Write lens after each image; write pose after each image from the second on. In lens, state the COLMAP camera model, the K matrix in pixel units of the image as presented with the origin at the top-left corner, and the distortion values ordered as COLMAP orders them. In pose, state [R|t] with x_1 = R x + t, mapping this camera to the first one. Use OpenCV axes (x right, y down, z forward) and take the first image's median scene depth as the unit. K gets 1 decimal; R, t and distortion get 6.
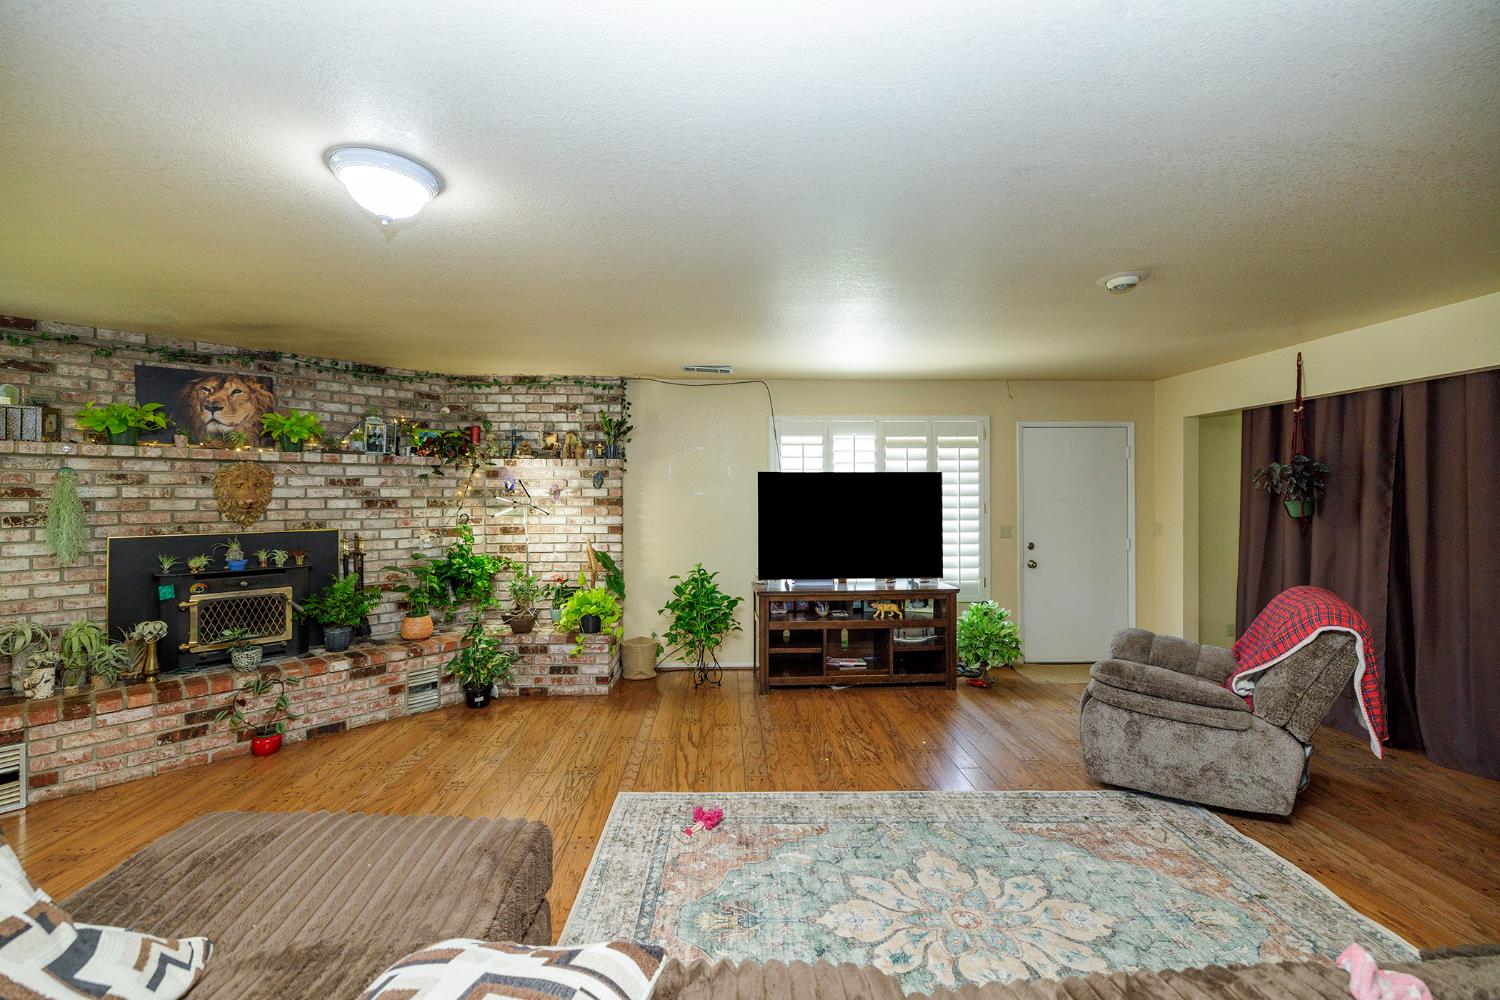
lens RADIAL K [[633.2, 0, 747.5], [0, 633.2, 497.9], [0, 0, 1]] dist [0.000589, 0.000372]
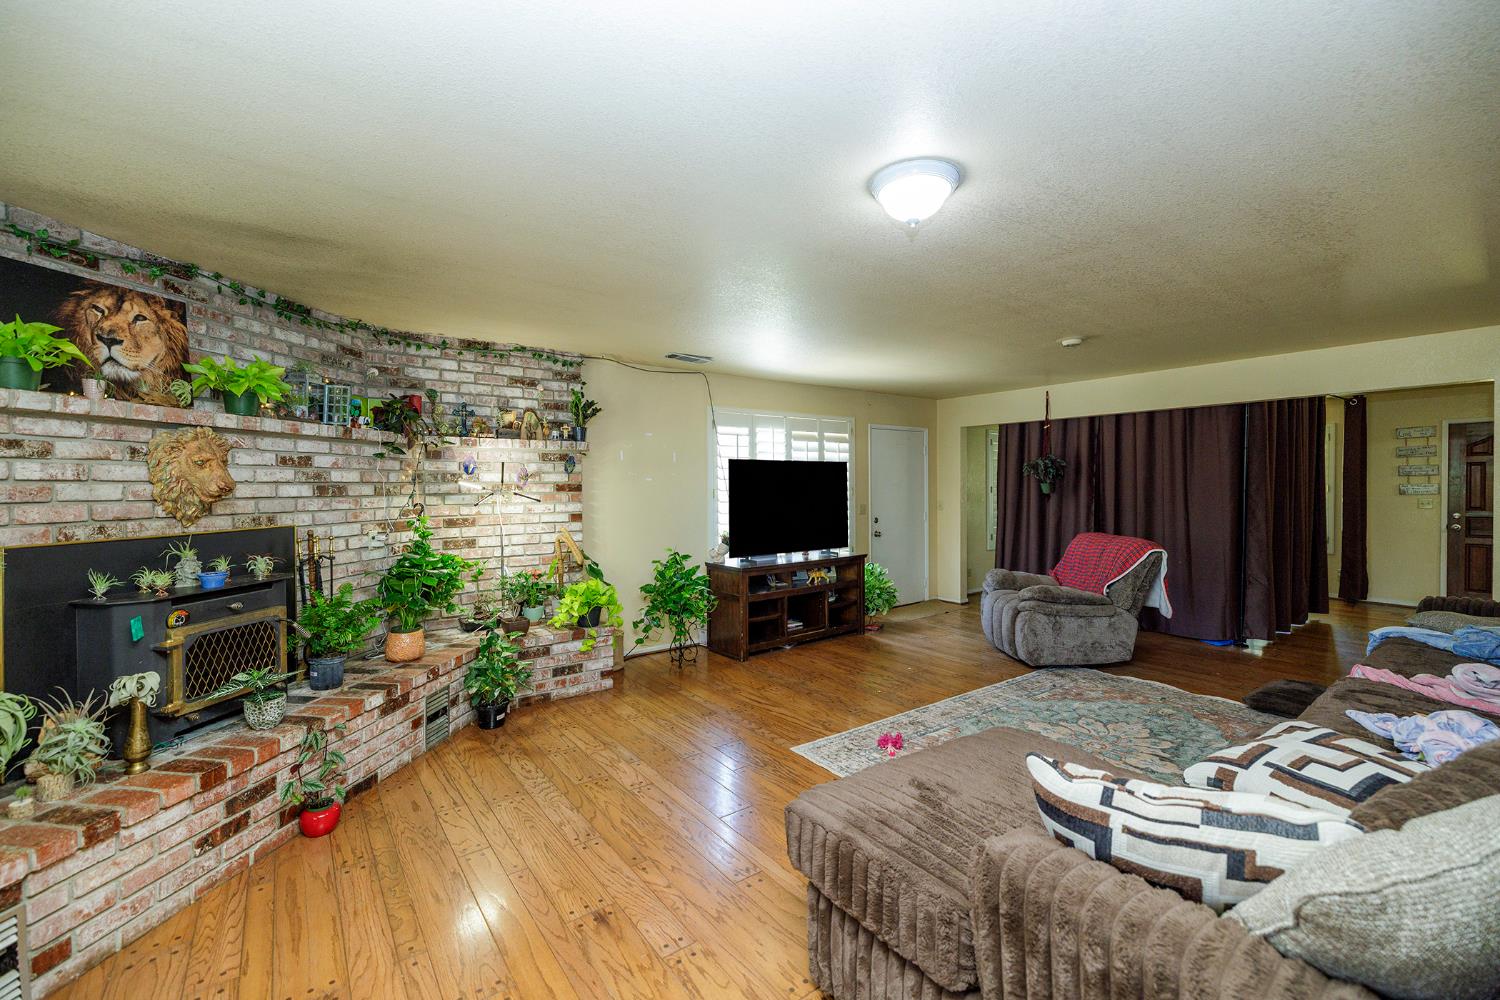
lens RADIAL K [[633.2, 0, 743.9], [0, 633.2, 496.4], [0, 0, 1]] dist [0.000589, 0.000372]
pose [[0.821043, -0.013353, 0.570710, -0.619335], [0.007500, 0.999892, 0.012606, 0.010373], [-0.570817, -0.006070, 0.821055, 0.104048]]
